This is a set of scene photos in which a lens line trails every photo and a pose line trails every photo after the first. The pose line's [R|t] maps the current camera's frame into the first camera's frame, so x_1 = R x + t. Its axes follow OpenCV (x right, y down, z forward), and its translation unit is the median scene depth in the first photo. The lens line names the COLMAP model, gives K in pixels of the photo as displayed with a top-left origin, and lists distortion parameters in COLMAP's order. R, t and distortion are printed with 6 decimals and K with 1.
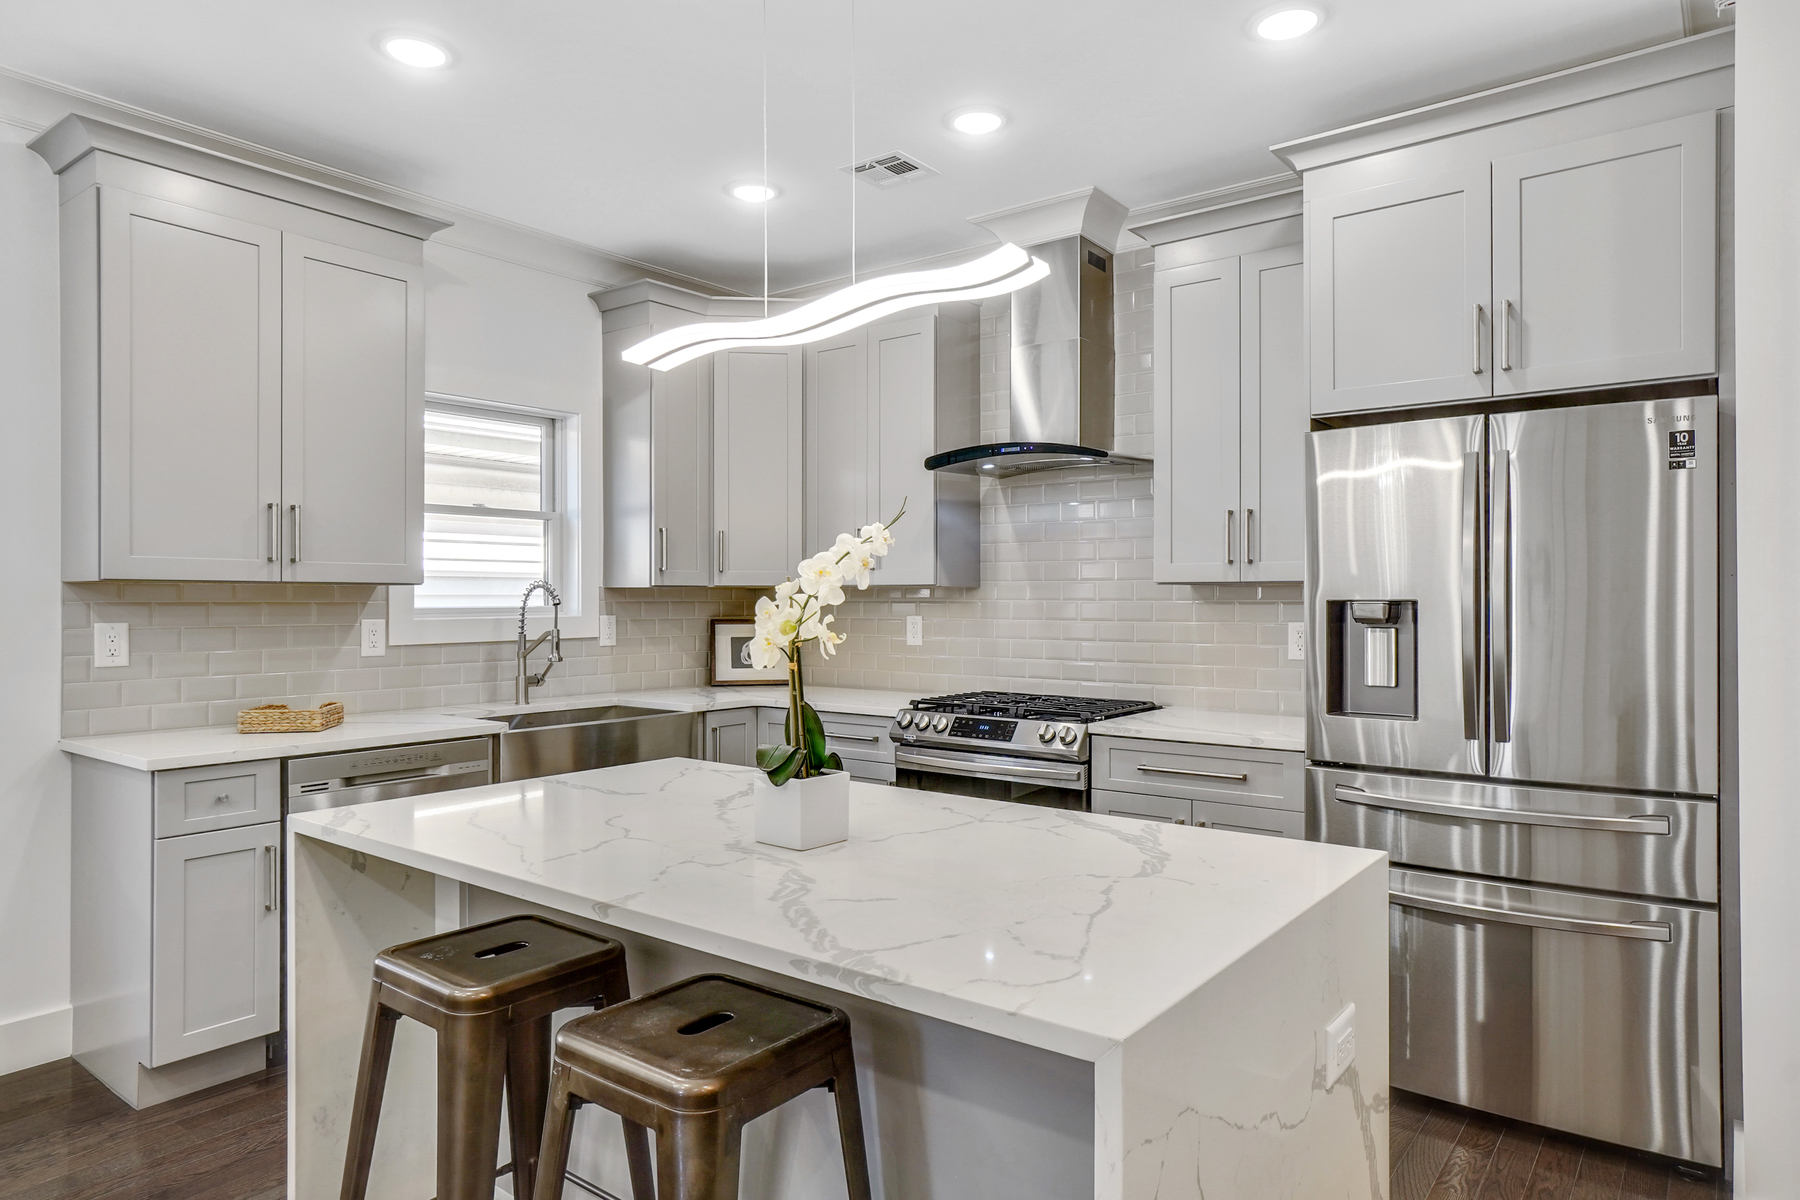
lens RADIAL K [[1089.5, 0, 903.2], [0, 1089.5, 600.9], [0, 0, 1]] dist [-0.007113, 0.001109]
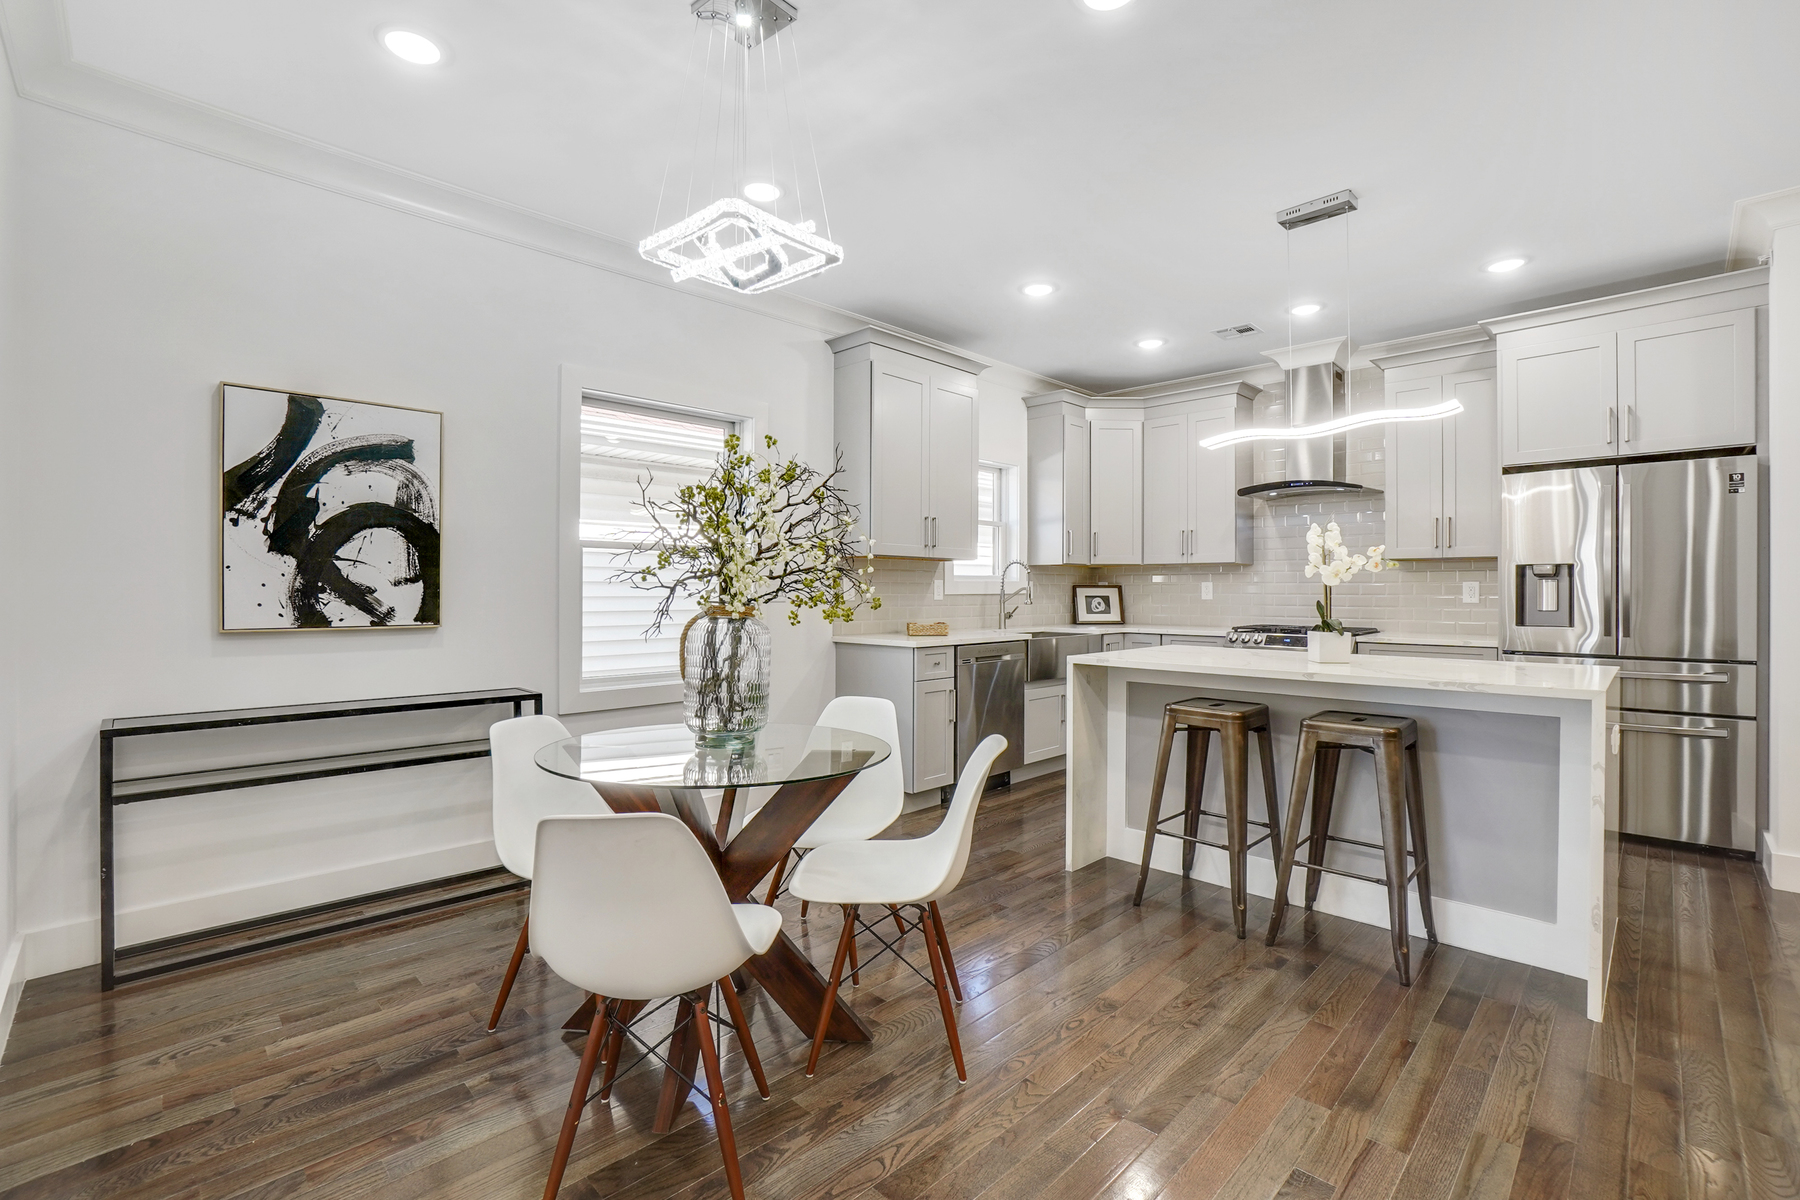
lens RADIAL K [[794.6, 0, 898.2], [0, 794.6, 596.3], [0, 0, 1]] dist [-0.051250, 0.012847]
pose [[0.991312, 0.002410, -0.131508, -0.381060], [-0.001640, 0.999981, 0.005962, 0.036733], [0.131520, -0.005694, 0.991297, -0.352177]]
